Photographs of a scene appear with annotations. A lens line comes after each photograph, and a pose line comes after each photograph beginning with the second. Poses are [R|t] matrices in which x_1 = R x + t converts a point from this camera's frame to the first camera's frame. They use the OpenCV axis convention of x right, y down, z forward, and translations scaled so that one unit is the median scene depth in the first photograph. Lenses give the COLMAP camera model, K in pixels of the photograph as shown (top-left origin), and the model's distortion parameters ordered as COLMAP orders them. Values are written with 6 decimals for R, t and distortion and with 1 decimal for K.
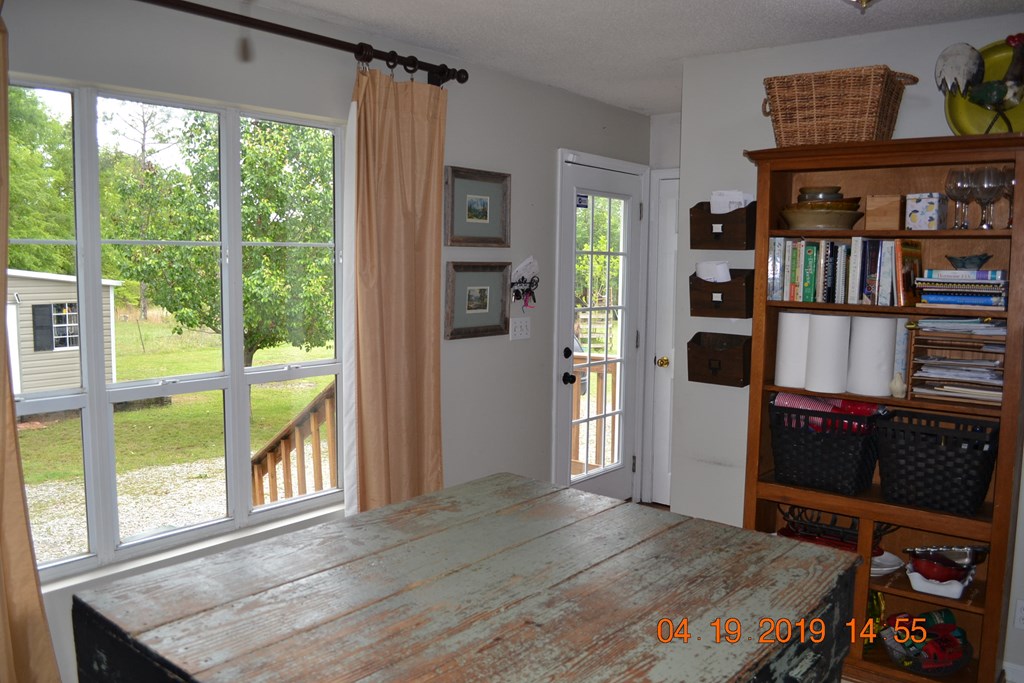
lens RADIAL K [[818.1, 0, 507.7], [0, 818.1, 344.1], [0, 0, 1]] dist [-0.082036, 0.012407]
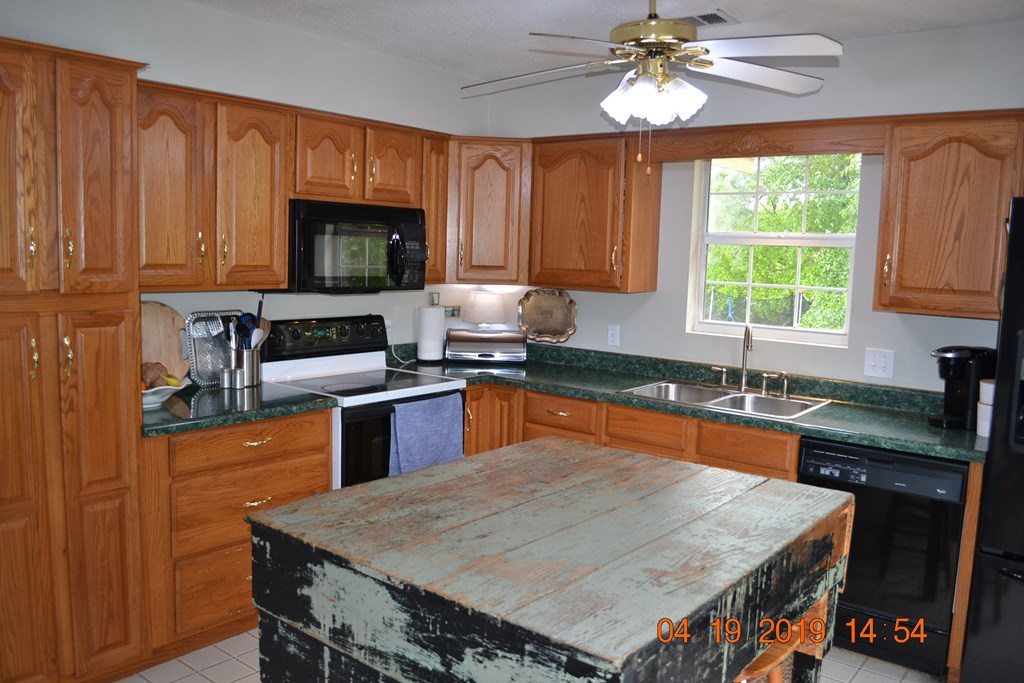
lens RADIAL K [[818.1, 0, 510.8], [0, 818.1, 340.6], [0, 0, 1]] dist [-0.082036, 0.012407]
pose [[-0.998922, -0.041168, -0.021426, 0.126503], [-0.044762, 0.976567, 0.210508, -0.232223], [0.012258, 0.211240, -0.977357, 2.205353]]
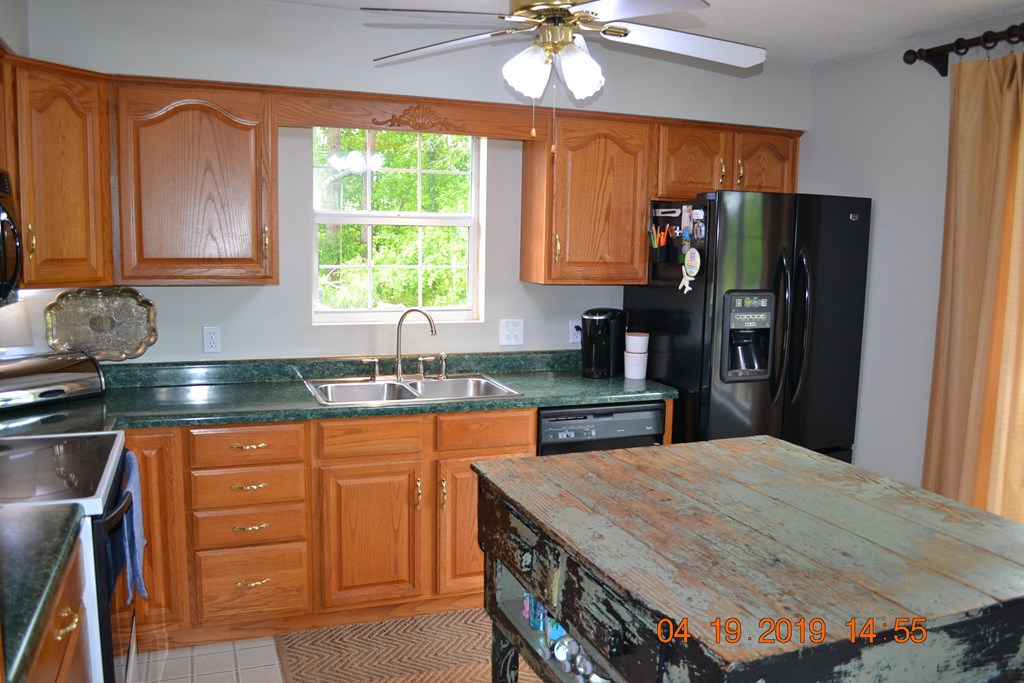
lens RADIAL K [[818.1, 0, 507.0], [0, 818.1, 344.6], [0, 0, 1]] dist [-0.082036, 0.012407]
pose [[-0.489425, 0.086990, -0.867696, 1.226073], [-0.112423, 0.980415, 0.161703, -0.111181], [0.864768, 0.176690, -0.470060, 1.214018]]
